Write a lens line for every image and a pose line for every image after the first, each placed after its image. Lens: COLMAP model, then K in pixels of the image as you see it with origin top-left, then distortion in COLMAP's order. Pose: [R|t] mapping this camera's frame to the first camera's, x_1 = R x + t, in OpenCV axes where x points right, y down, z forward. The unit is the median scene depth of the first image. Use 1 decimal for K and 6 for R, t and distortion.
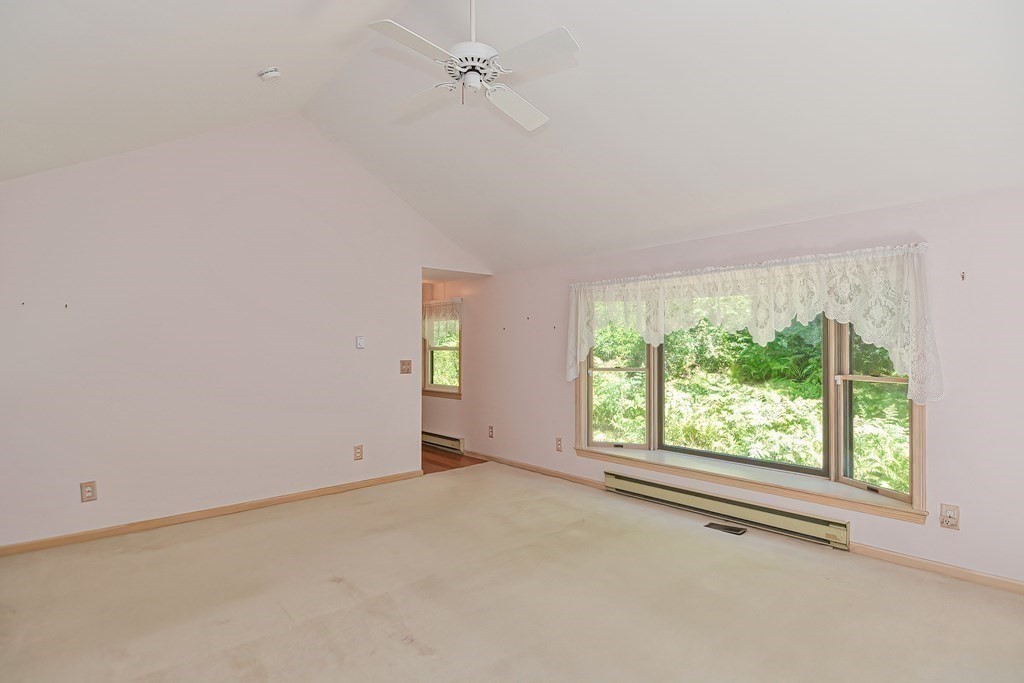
lens RADIAL K [[497.3, 0, 513.2], [0, 497.3, 345.9], [0, 0, 1]] dist [-0.004656, -0.000917]
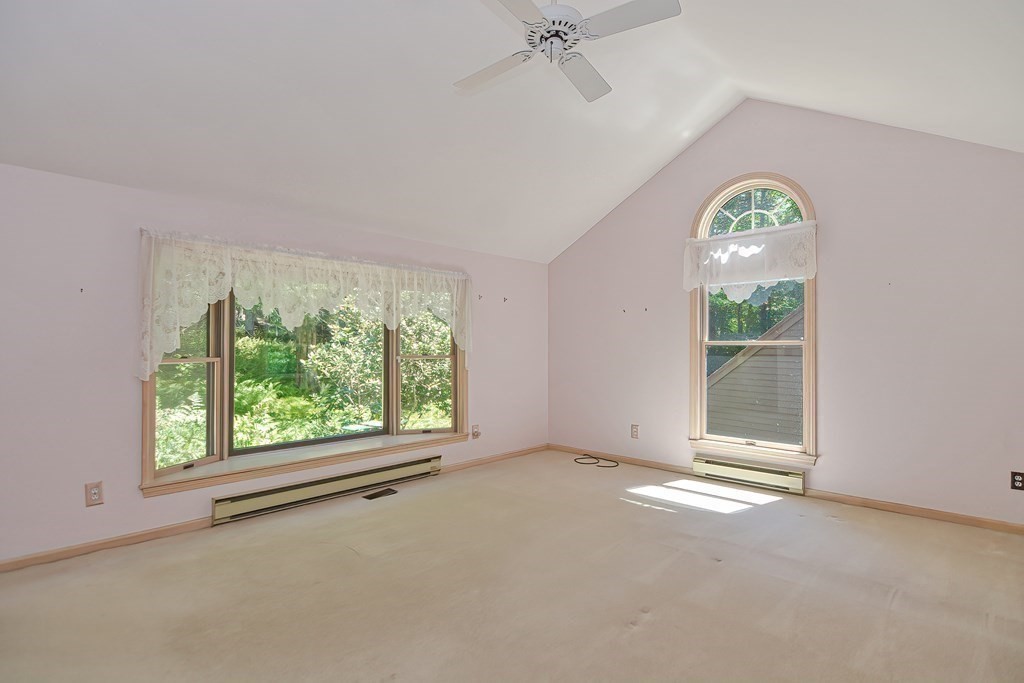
lens RADIAL K [[497.3, 0, 513.4], [0, 497.3, 340.2], [0, 0, 1]] dist [-0.004656, -0.000917]
pose [[-0.050818, -0.004933, 0.998696, -0.647210], [-0.023440, 0.999718, 0.003745, 0.005360], [-0.998433, -0.023219, -0.050919, 0.692925]]
